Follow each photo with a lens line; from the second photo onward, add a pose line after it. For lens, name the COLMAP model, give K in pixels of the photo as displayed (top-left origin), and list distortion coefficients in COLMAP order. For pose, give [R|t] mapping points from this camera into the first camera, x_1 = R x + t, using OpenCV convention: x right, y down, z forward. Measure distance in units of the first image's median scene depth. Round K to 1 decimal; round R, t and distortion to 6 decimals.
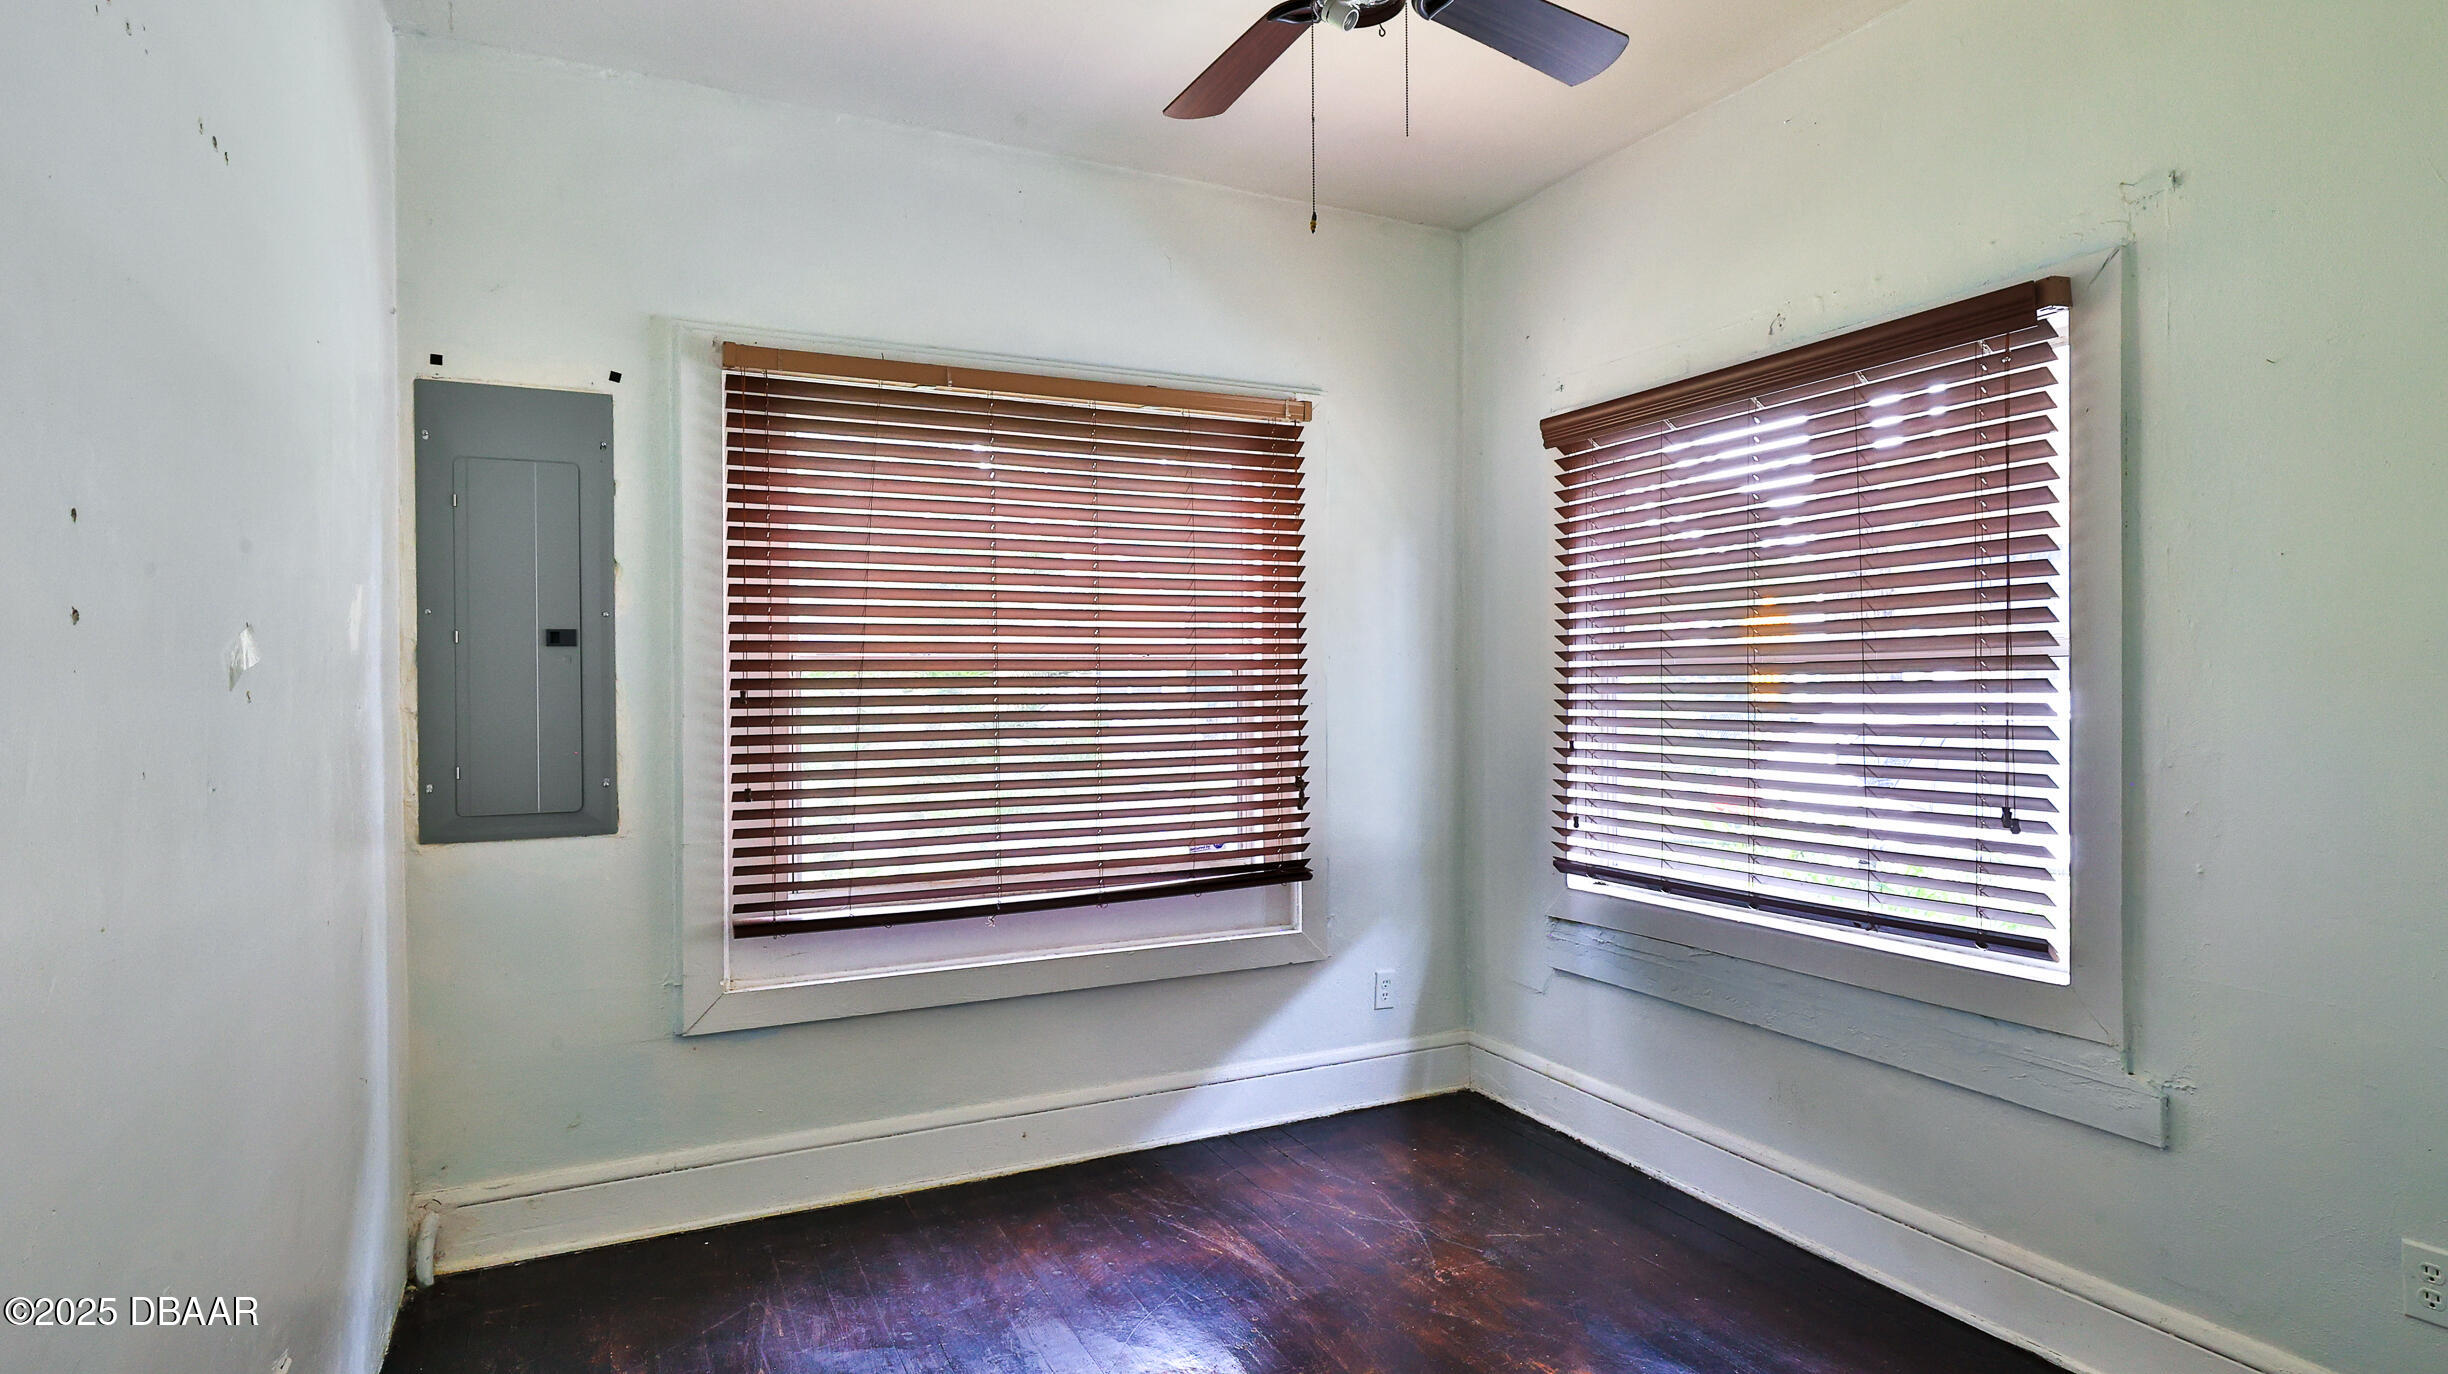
lens RADIAL K [[1261.9, 0, 1224.0], [0, 1261.9, 687.0], [0, 0, 1]] dist [-0.001470, -0.000326]
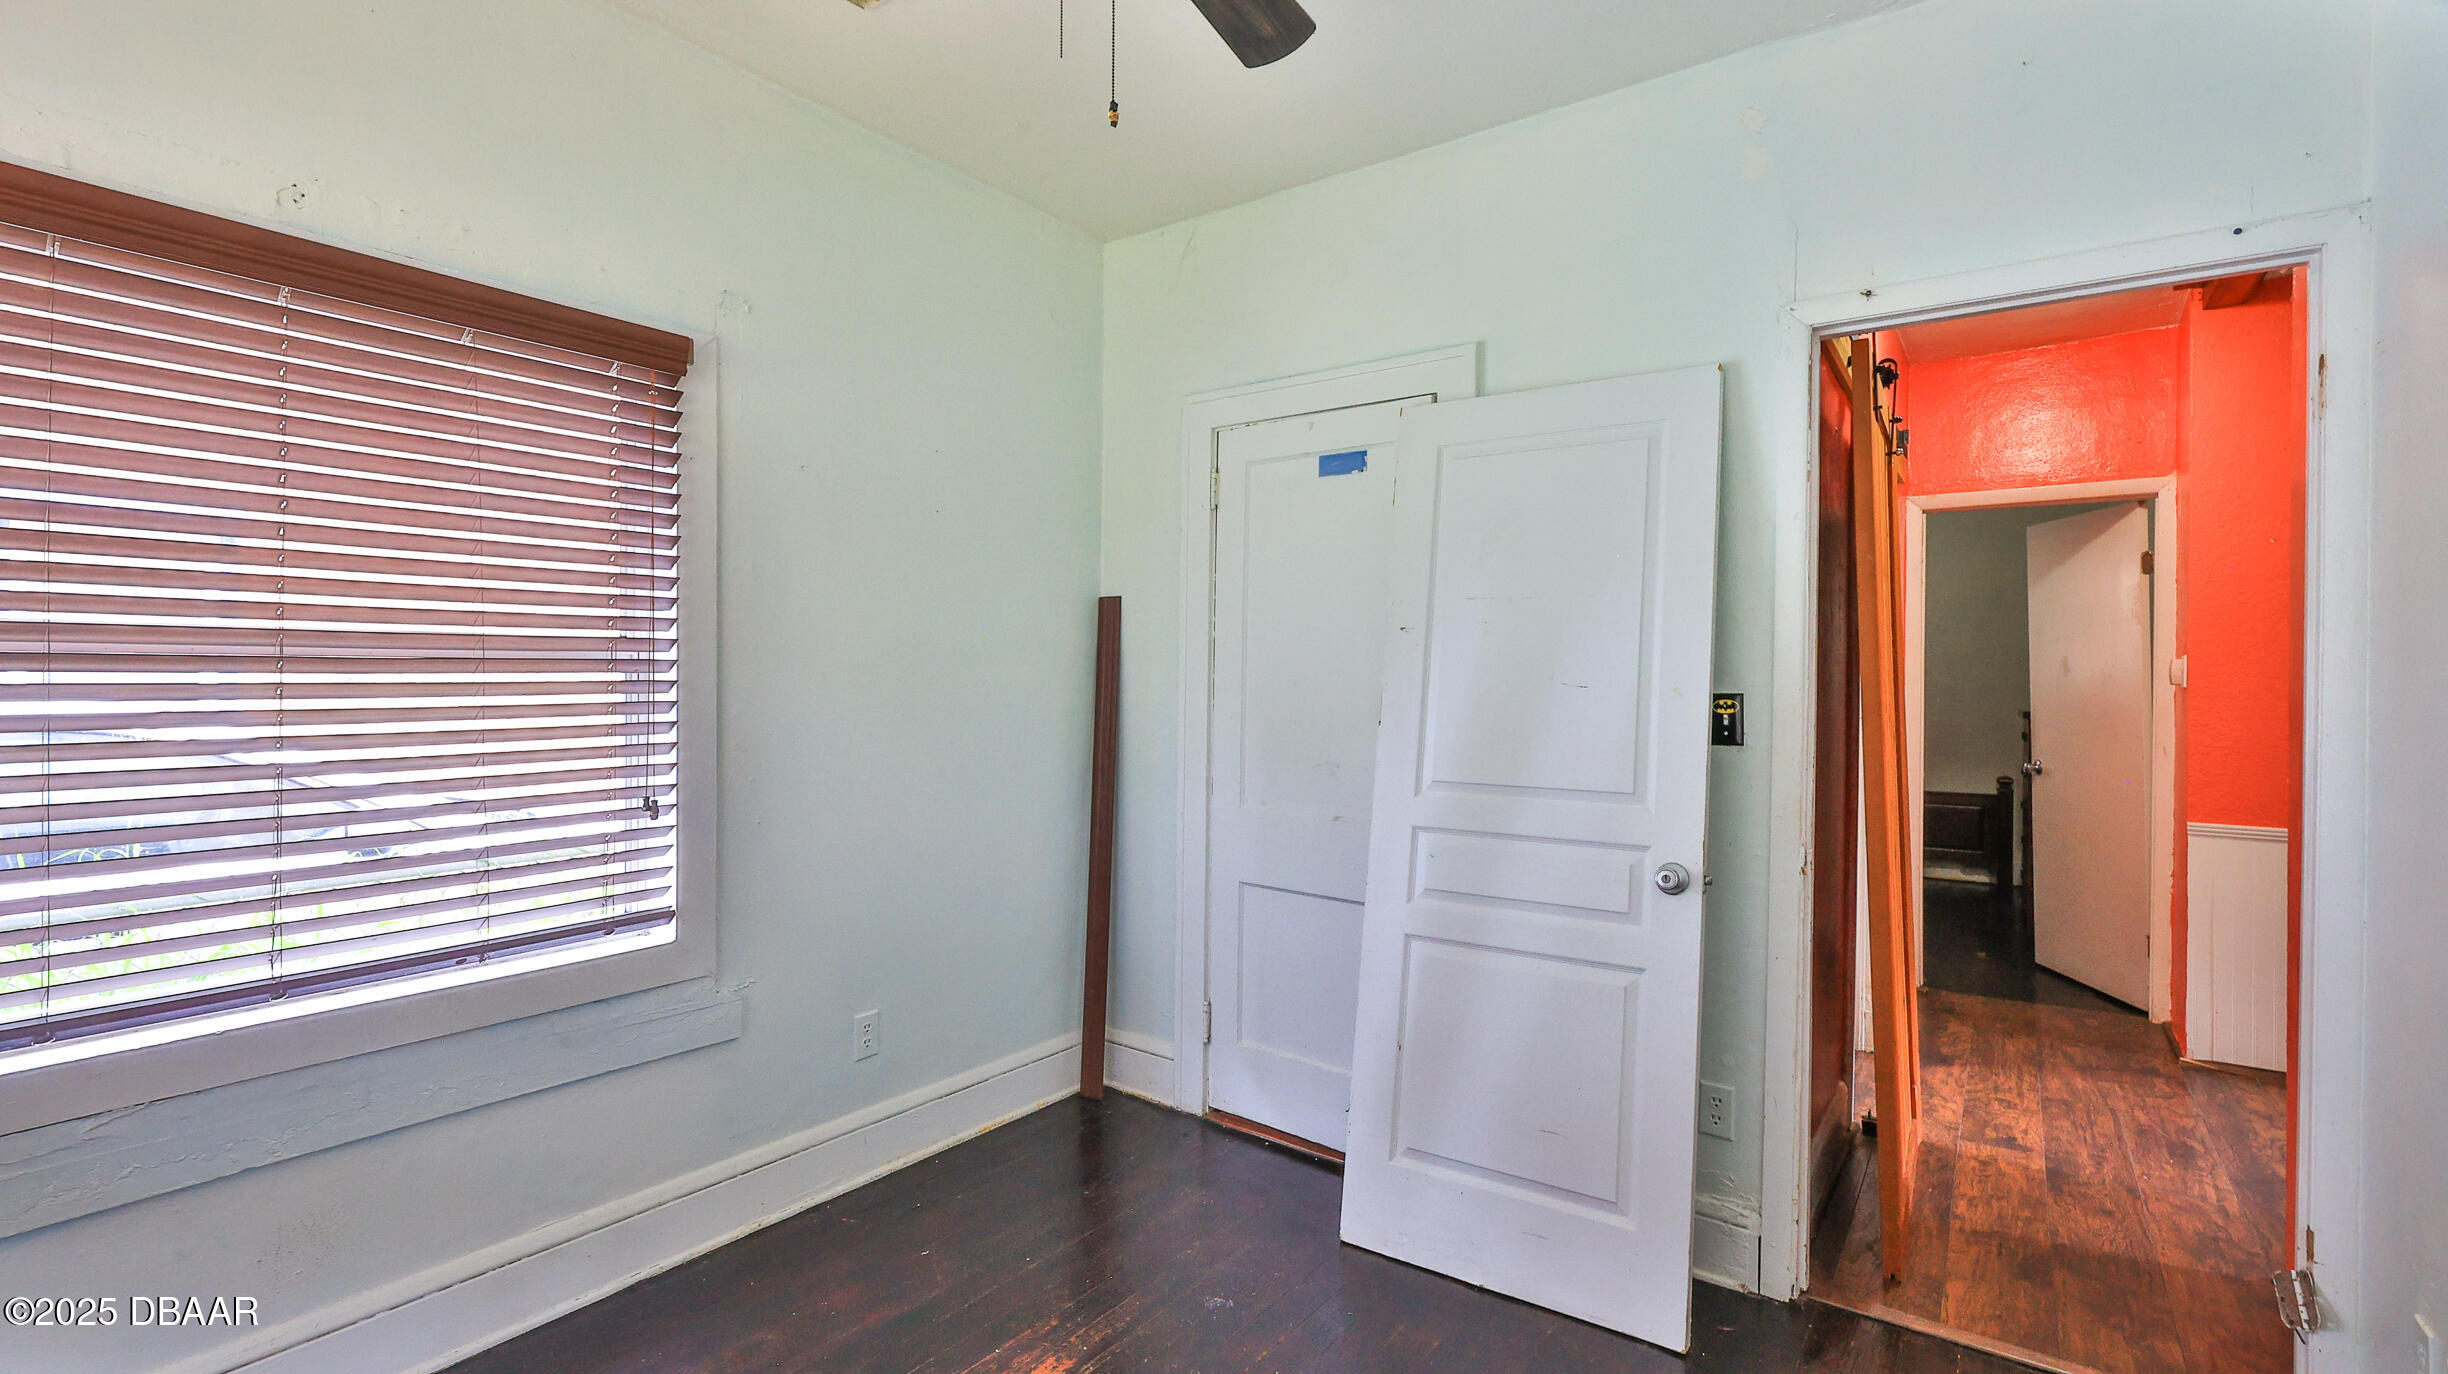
lens RADIAL K [[1154.1, 0, 1224.0], [0, 1154.1, 687.0], [0, 0, 1]] dist [-0.000613, -0.000176]
pose [[-0.487729, 0.002123, 0.872993, -0.506937], [0.008908, 0.999957, 0.002545, 0.000989], [-0.872950, 0.009018, -0.487727, 1.035842]]
